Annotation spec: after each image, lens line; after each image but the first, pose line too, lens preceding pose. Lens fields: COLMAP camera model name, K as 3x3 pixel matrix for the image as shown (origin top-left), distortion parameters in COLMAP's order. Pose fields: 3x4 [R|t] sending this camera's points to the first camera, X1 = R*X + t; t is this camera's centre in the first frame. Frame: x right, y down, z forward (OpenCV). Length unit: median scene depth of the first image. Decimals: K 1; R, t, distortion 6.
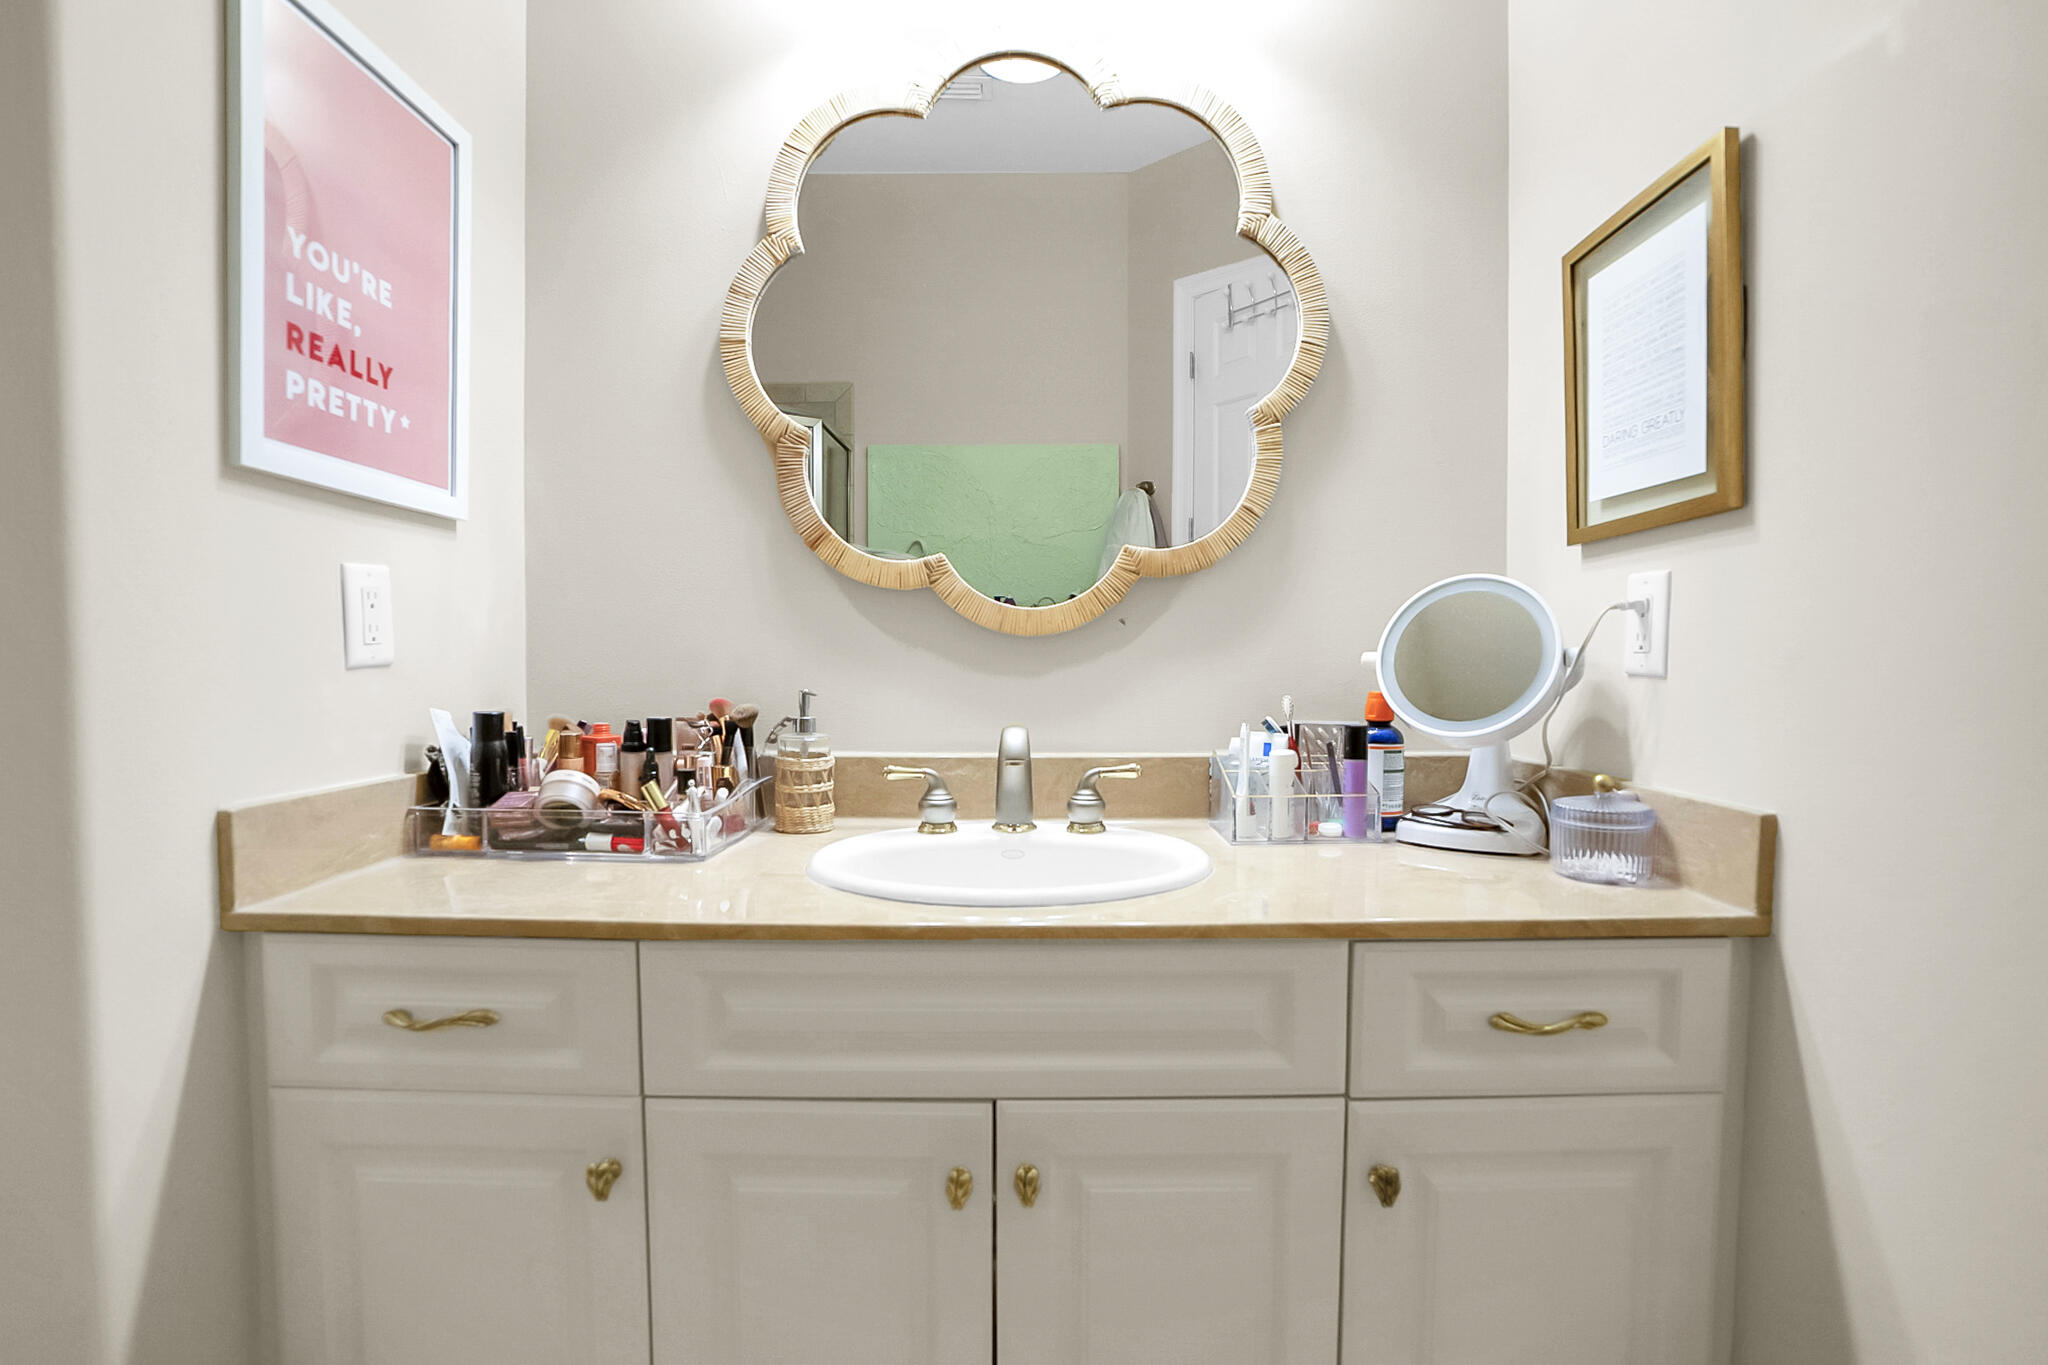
lens RADIAL K [[957.6, 0, 1045.0], [0, 957.6, 692.0], [0, 0, 1]] dist [-0.072358, 0.026805]
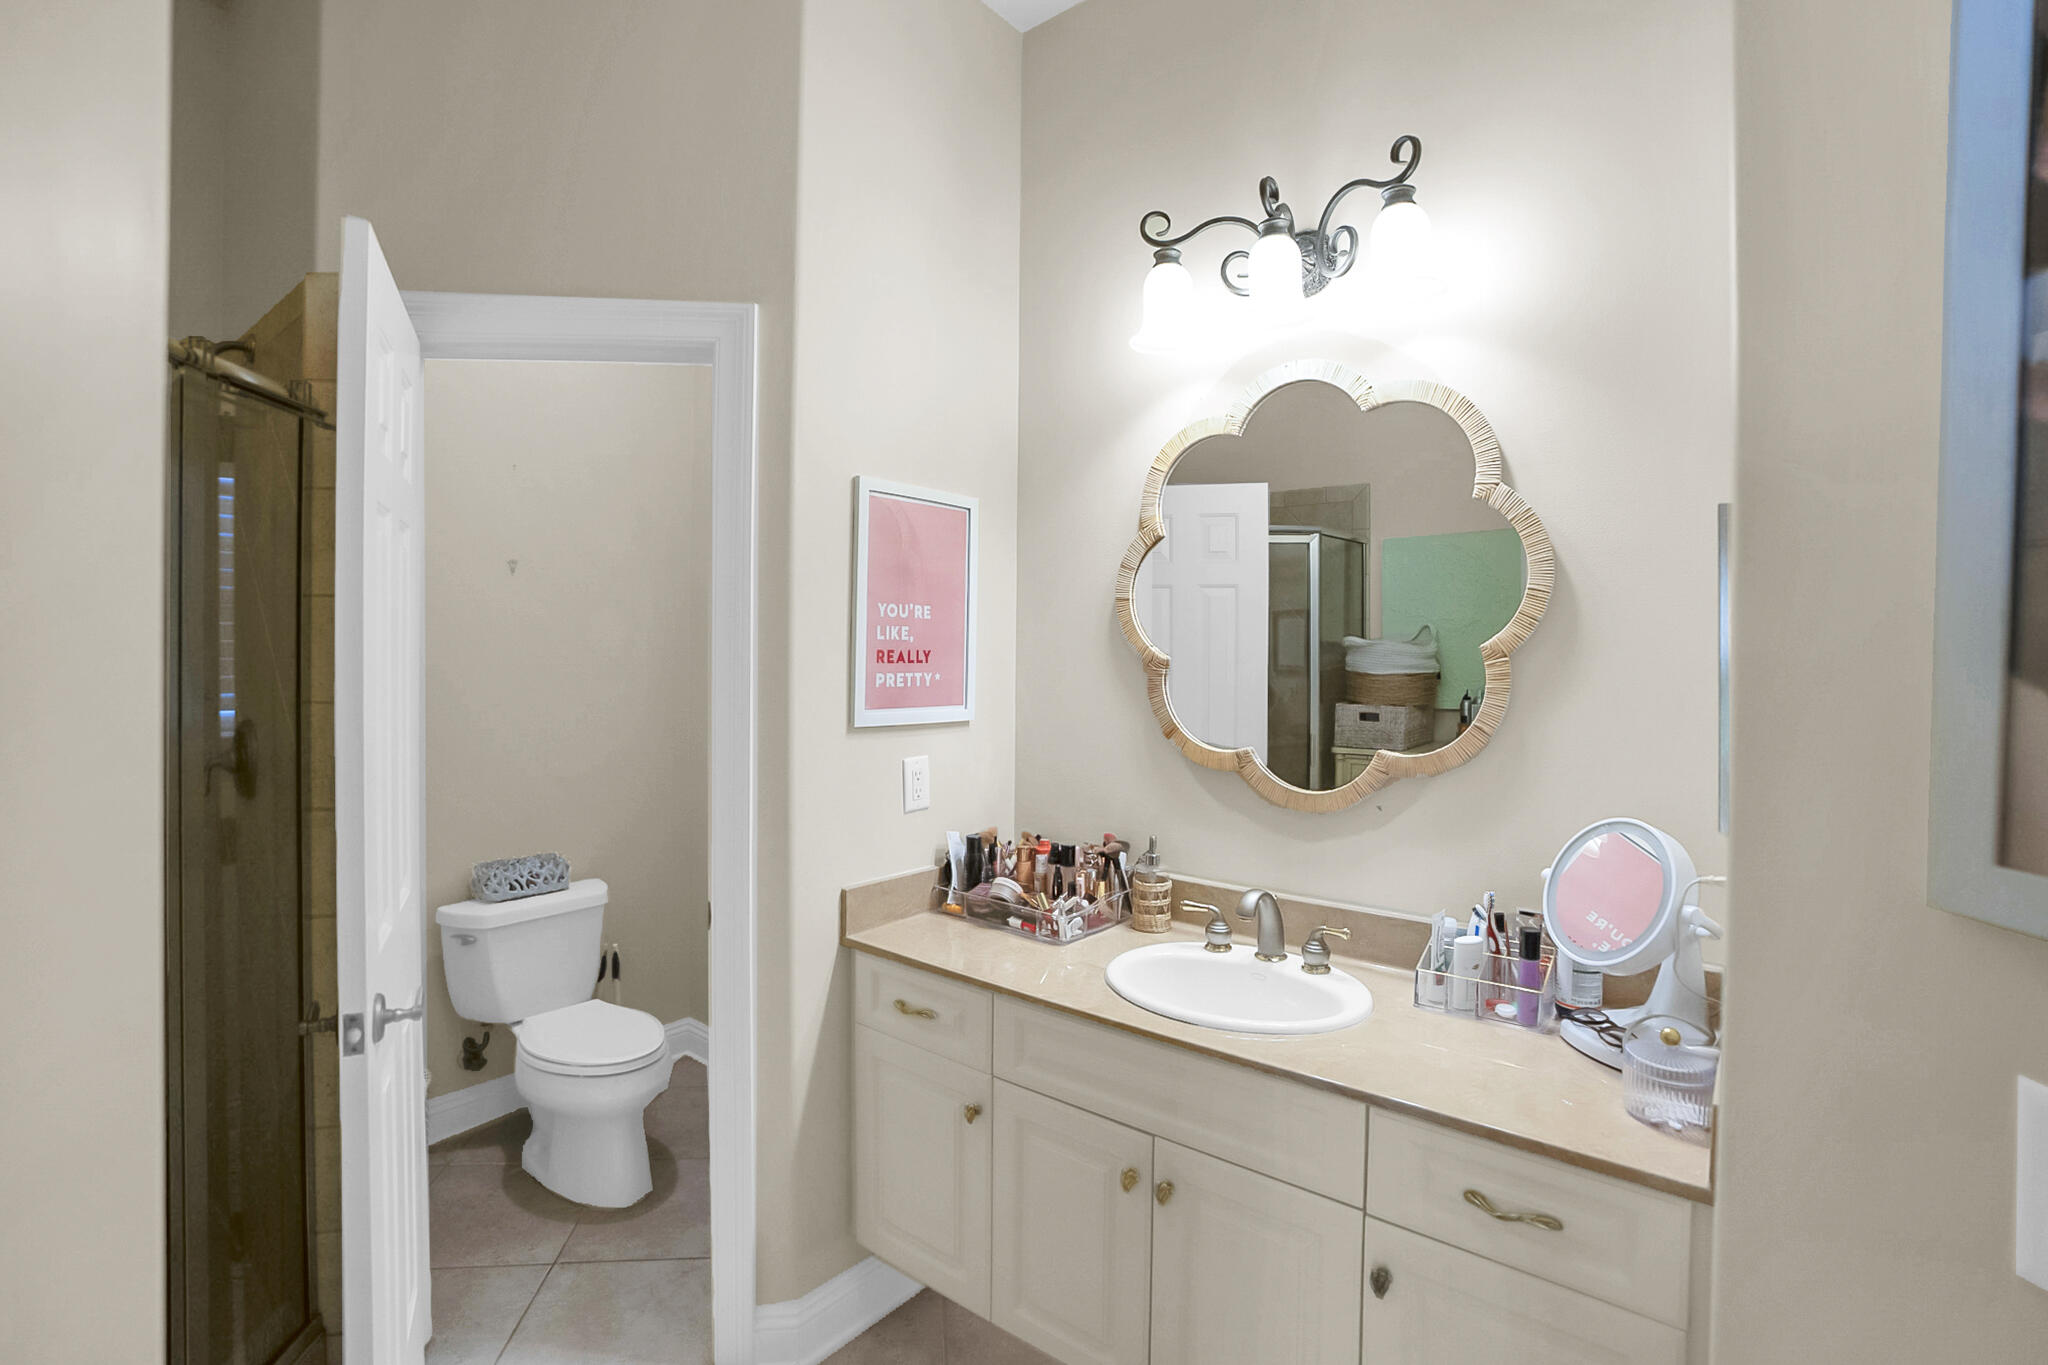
lens RADIAL K [[945.2, 0, 1017.0], [0, 945.2, 660.9], [0, 0, 1]] dist [-0.078154, 0.034746]
pose [[0.775082, 0.012193, -0.631744, 0.615827], [-0.031499, 0.999316, -0.019358, -0.289198], [0.631076, 0.034903, 0.774936, -0.356382]]
